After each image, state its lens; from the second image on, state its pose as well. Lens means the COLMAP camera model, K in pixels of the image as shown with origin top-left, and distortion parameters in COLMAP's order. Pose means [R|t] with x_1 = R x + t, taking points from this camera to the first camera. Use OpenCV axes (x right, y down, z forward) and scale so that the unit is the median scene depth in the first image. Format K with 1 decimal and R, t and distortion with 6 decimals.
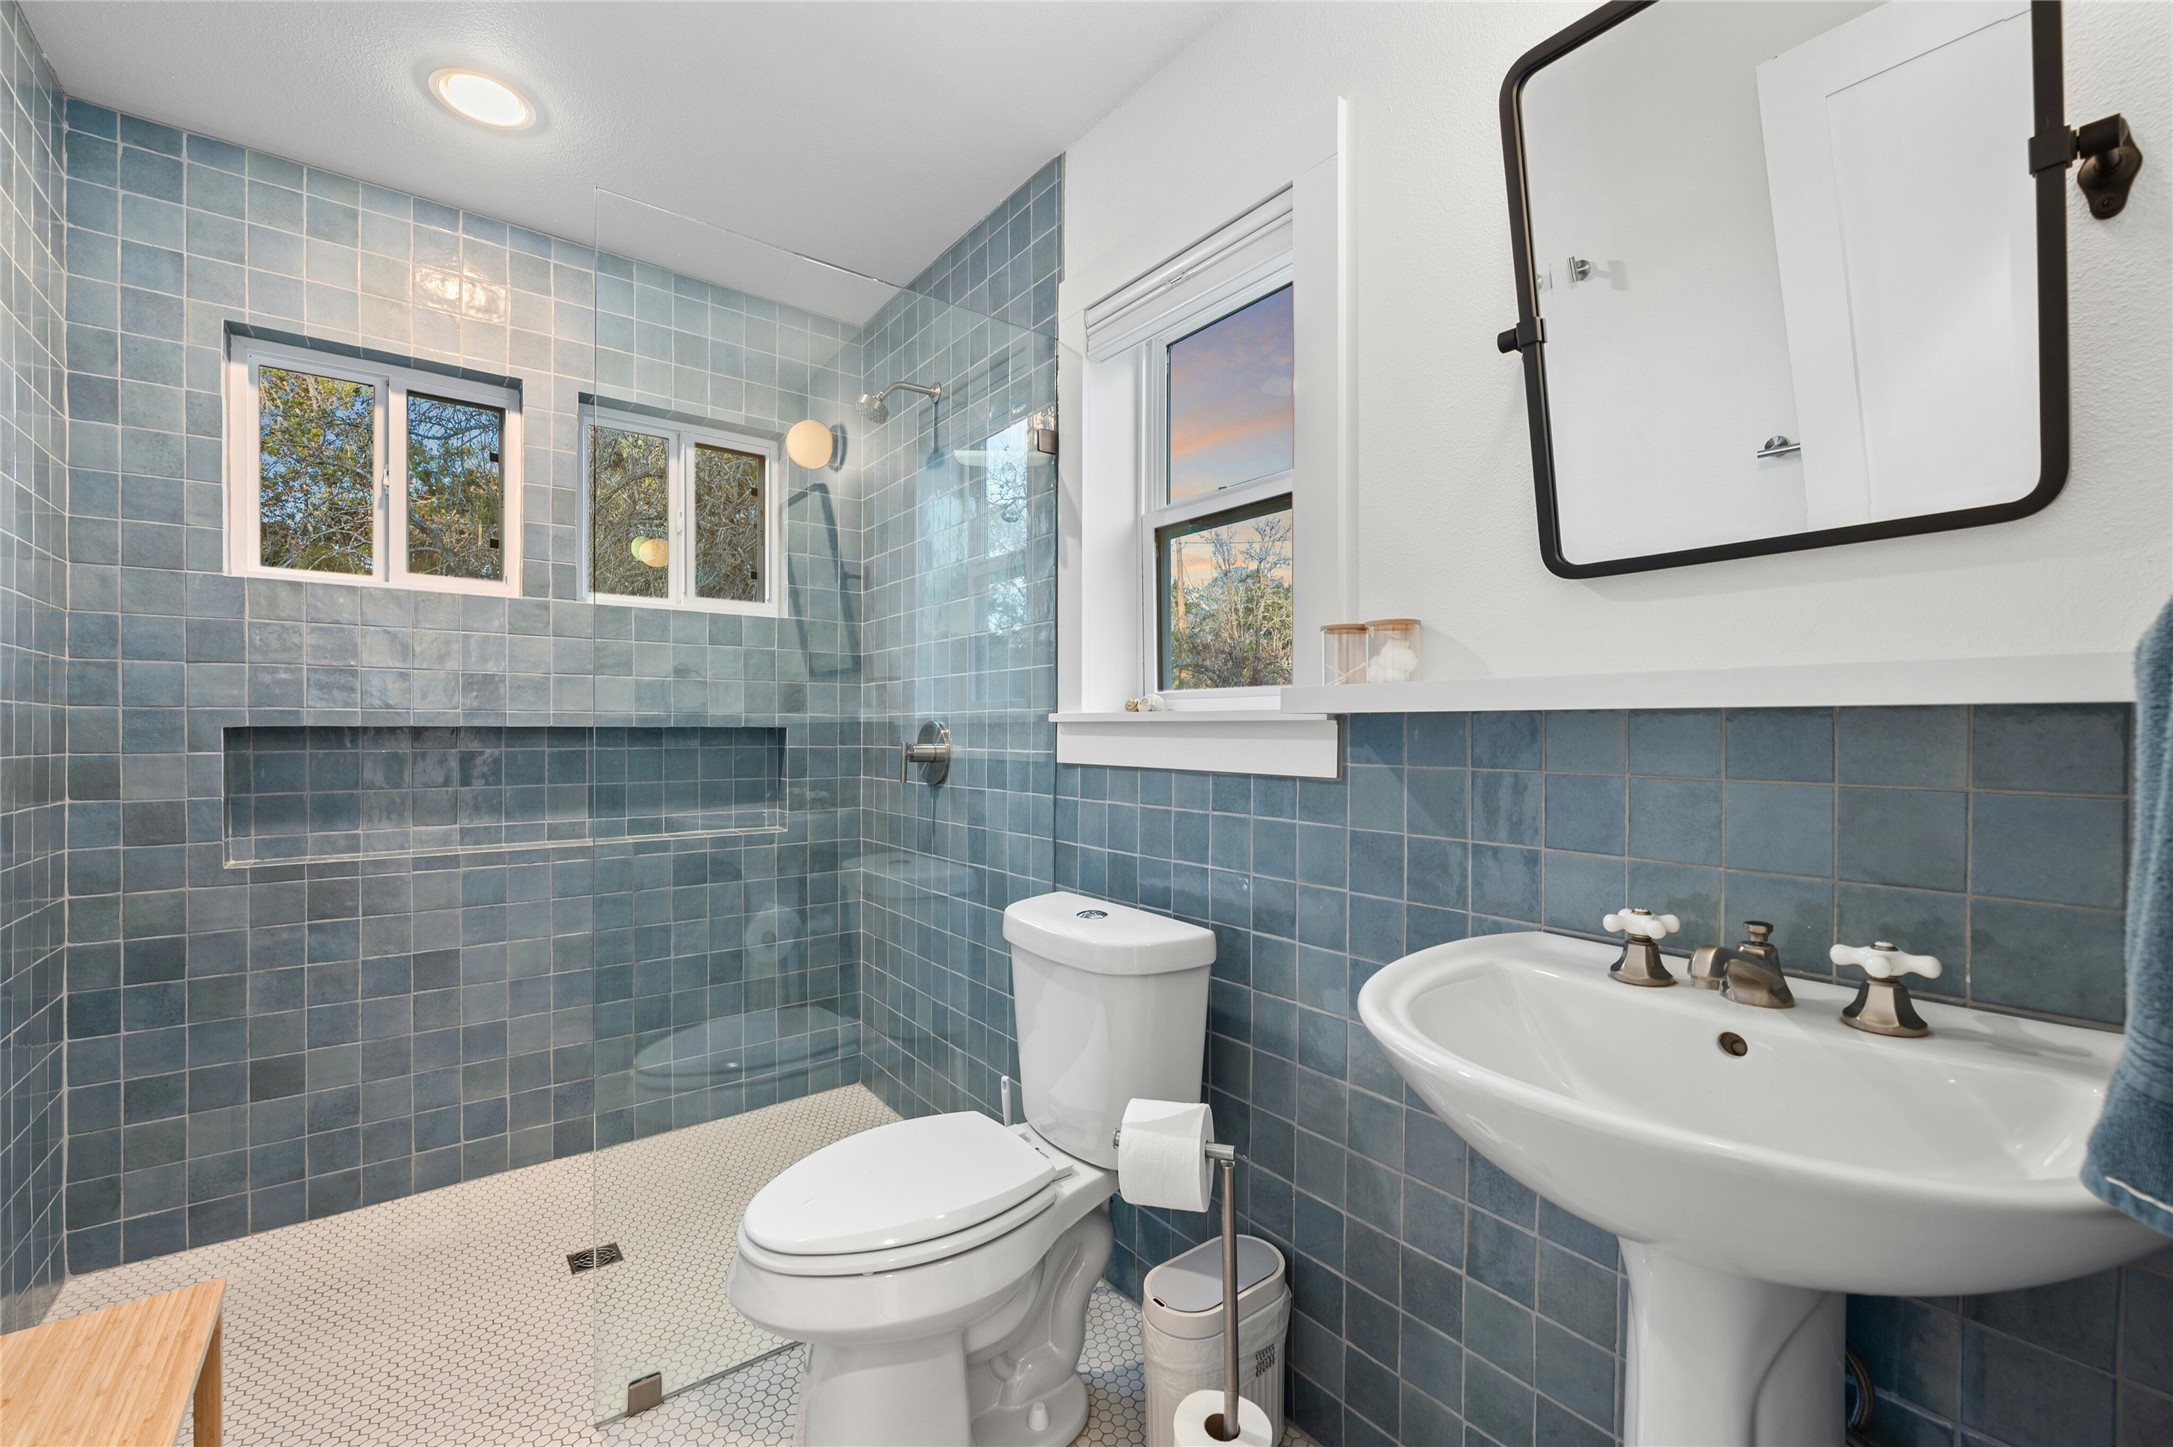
lens RADIAL K [[870.4, 0, 1084.6], [0, 870.4, 727.9], [0, 0, 1]] dist [0.001029, 0.001364]
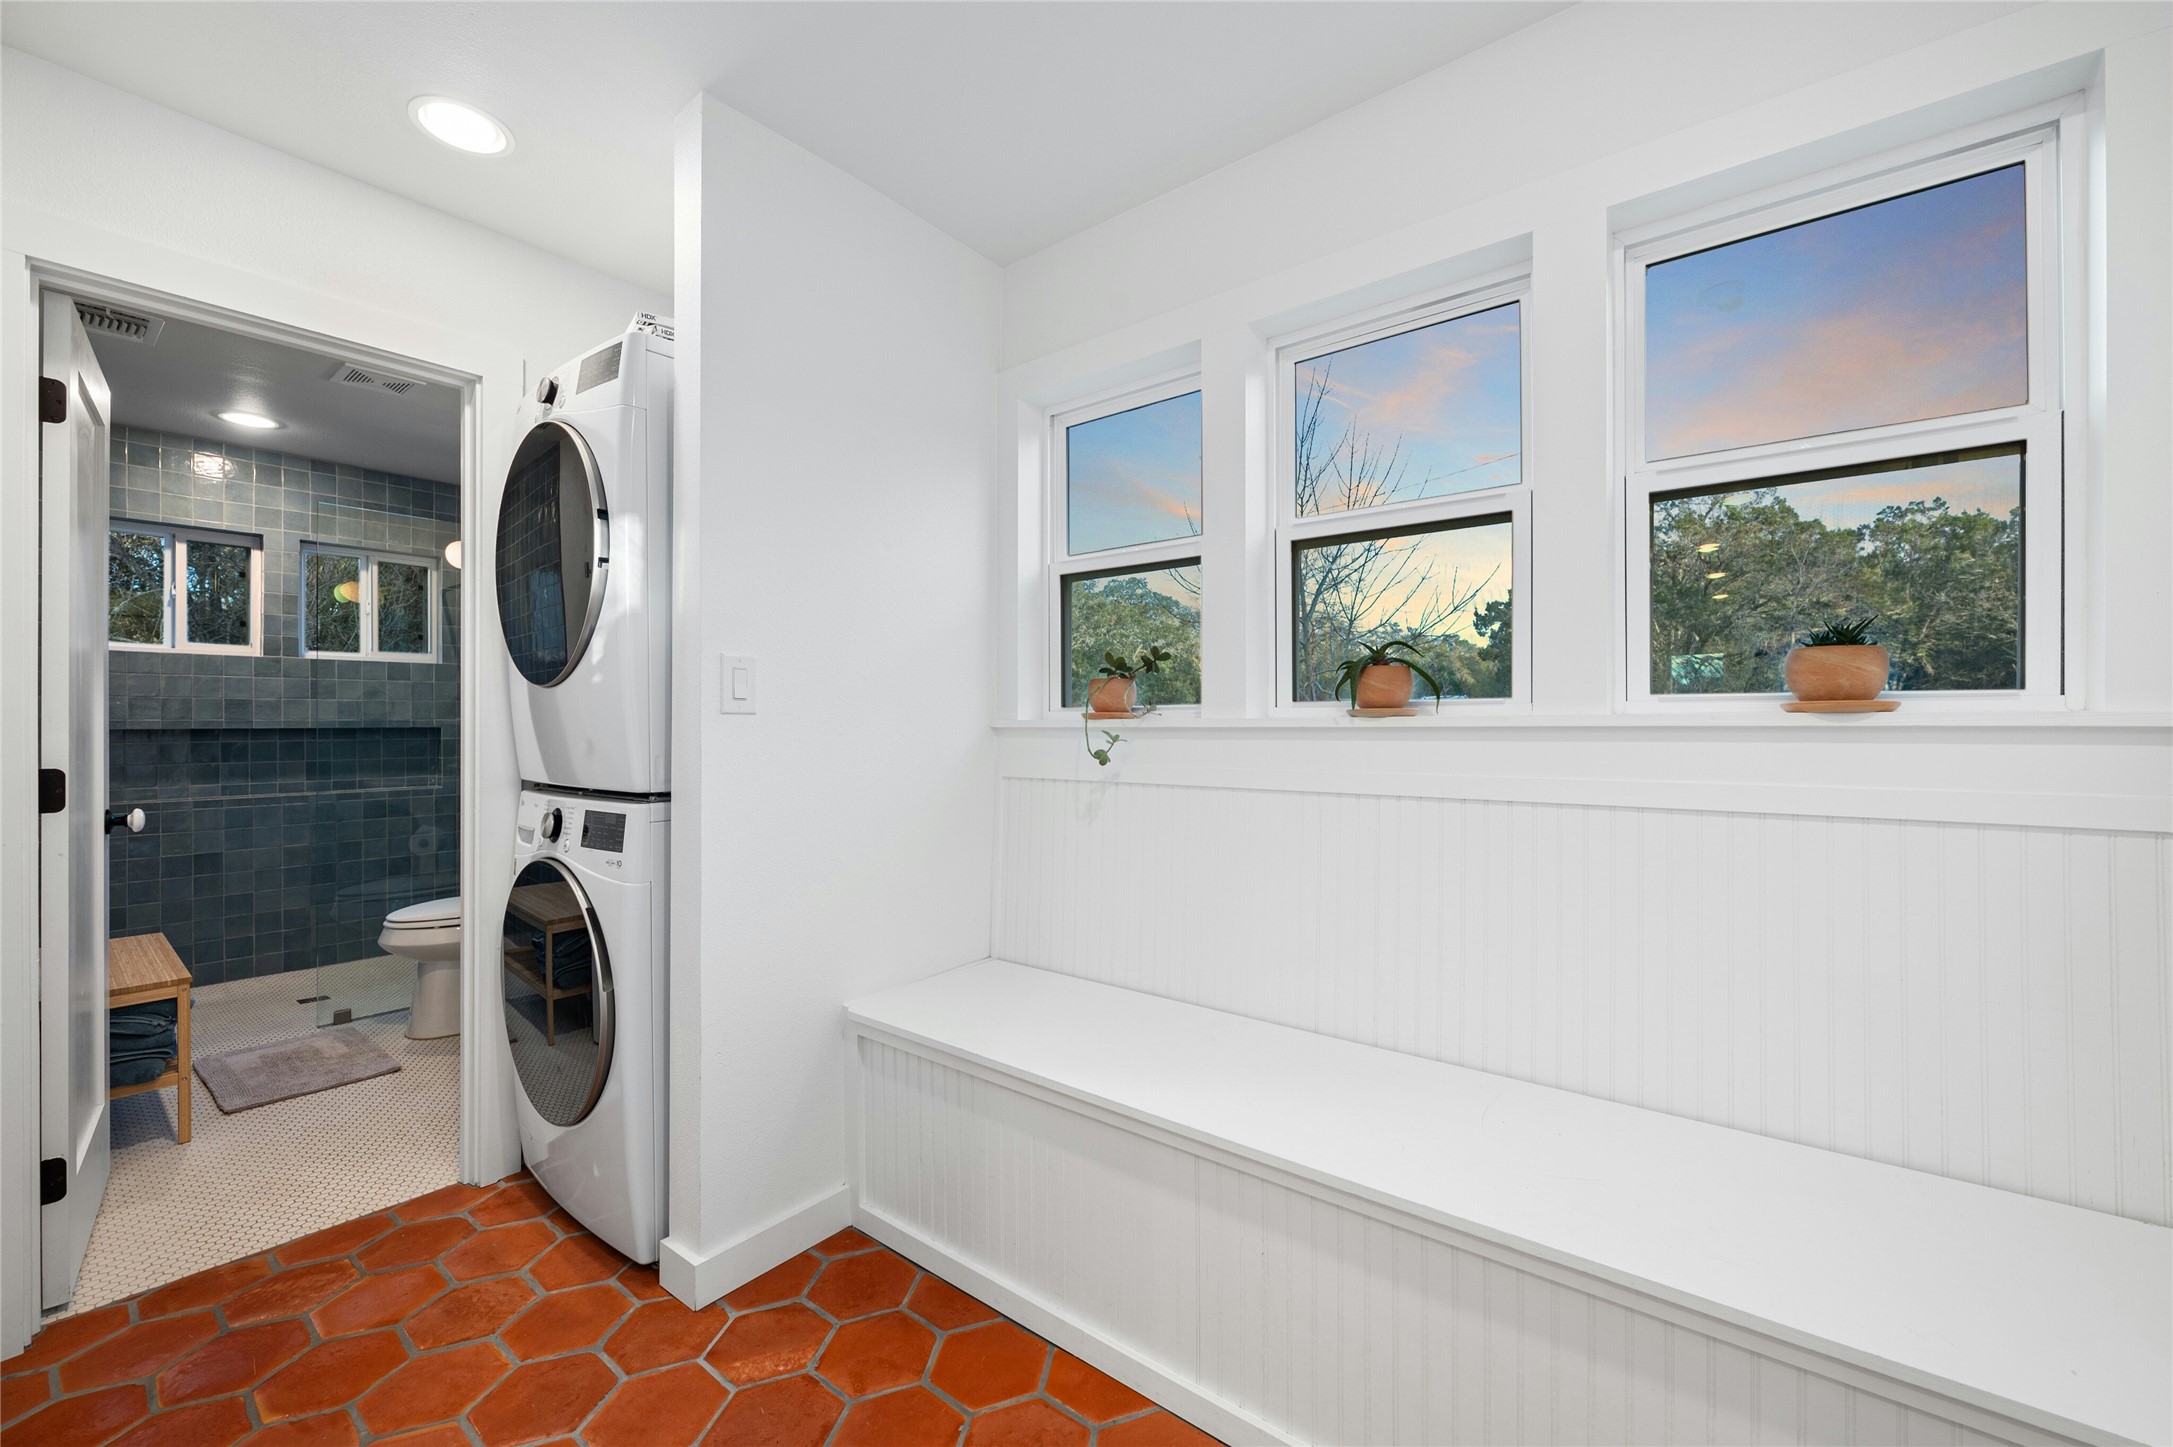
lens RADIAL K [[870.4, 0, 1089.9], [0, 870.4, 718.3], [0, 0, 1]] dist [0.001029, 0.001364]
pose [[0.972641, -0.000617, 0.232314, 0.712659], [0.000295, 0.999999, 0.001421, -0.029192], [-0.232314, -0.001313, 0.972640, -1.373789]]
